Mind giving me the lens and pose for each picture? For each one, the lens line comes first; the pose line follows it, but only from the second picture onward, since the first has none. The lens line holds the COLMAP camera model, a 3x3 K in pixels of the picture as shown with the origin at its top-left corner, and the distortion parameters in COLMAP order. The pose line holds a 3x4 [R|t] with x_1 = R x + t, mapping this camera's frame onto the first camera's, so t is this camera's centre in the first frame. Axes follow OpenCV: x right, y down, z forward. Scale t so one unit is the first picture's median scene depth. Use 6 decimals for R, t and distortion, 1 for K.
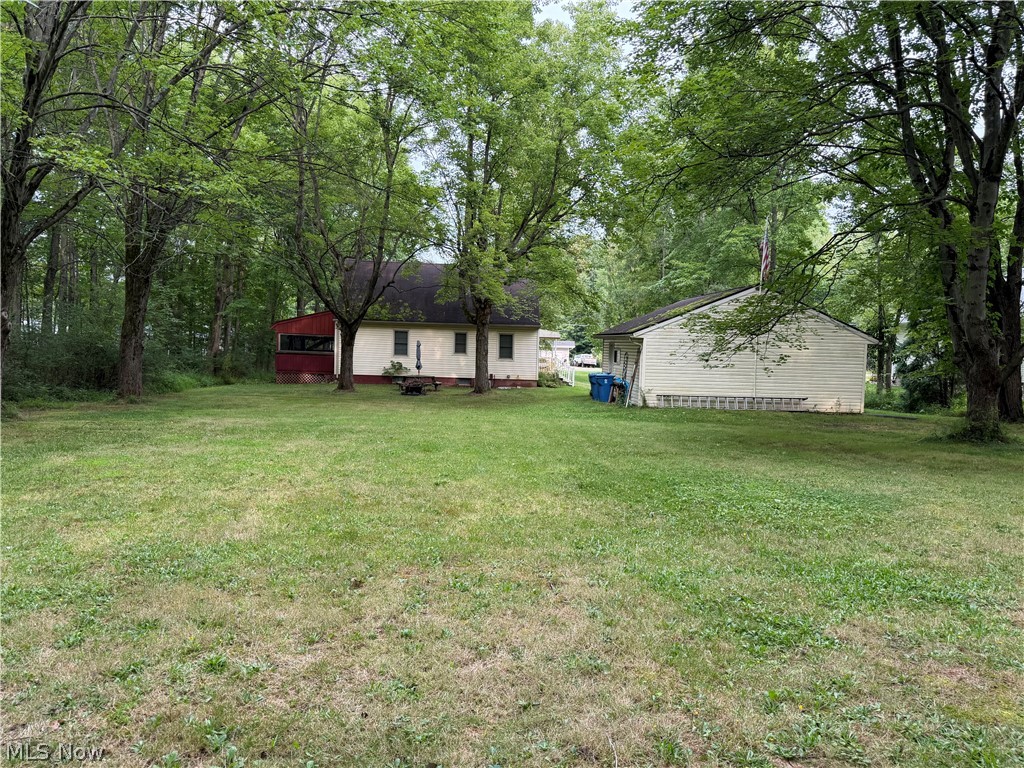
lens RADIAL K [[729.5, 0, 512.0], [0, 729.5, 384.0], [0, 0, 1]] dist [0.005673, 0.000202]
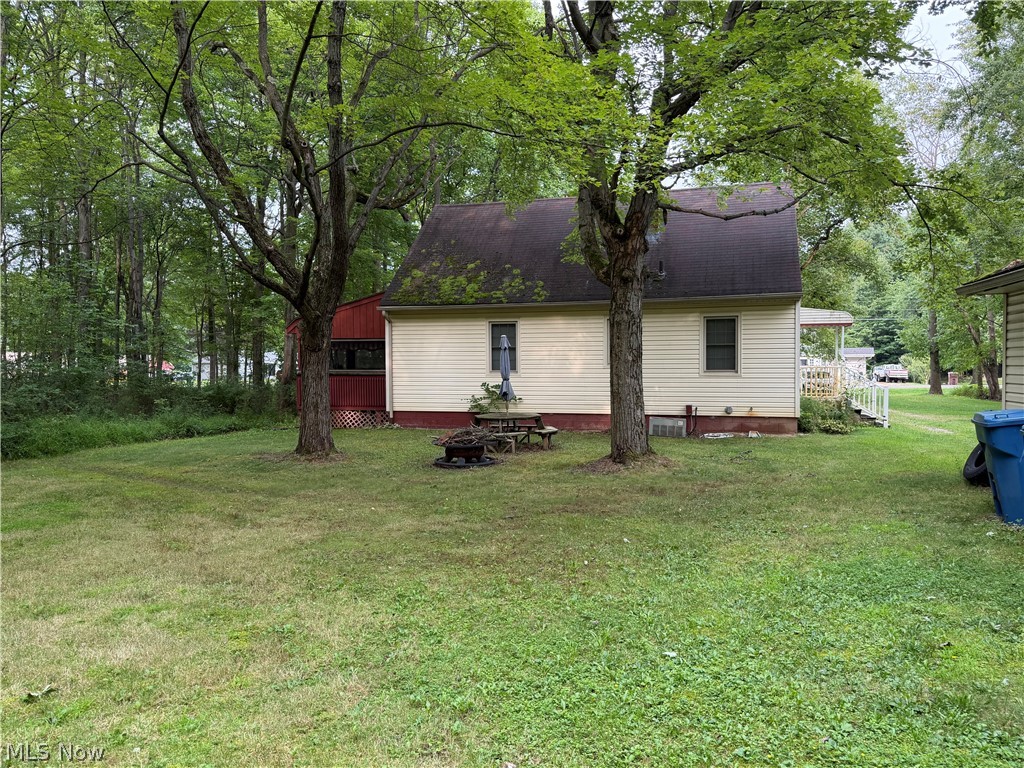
lens RADIAL K [[729.5, 0, 512.0], [0, 729.5, 384.0], [0, 0, 1]] dist [0.005673, 0.000202]
pose [[0.931488, -0.028519, -0.362652, 0.034572], [0.018222, 0.999329, -0.031782, -0.014517], [0.363315, 0.022996, 0.931383, 0.526958]]
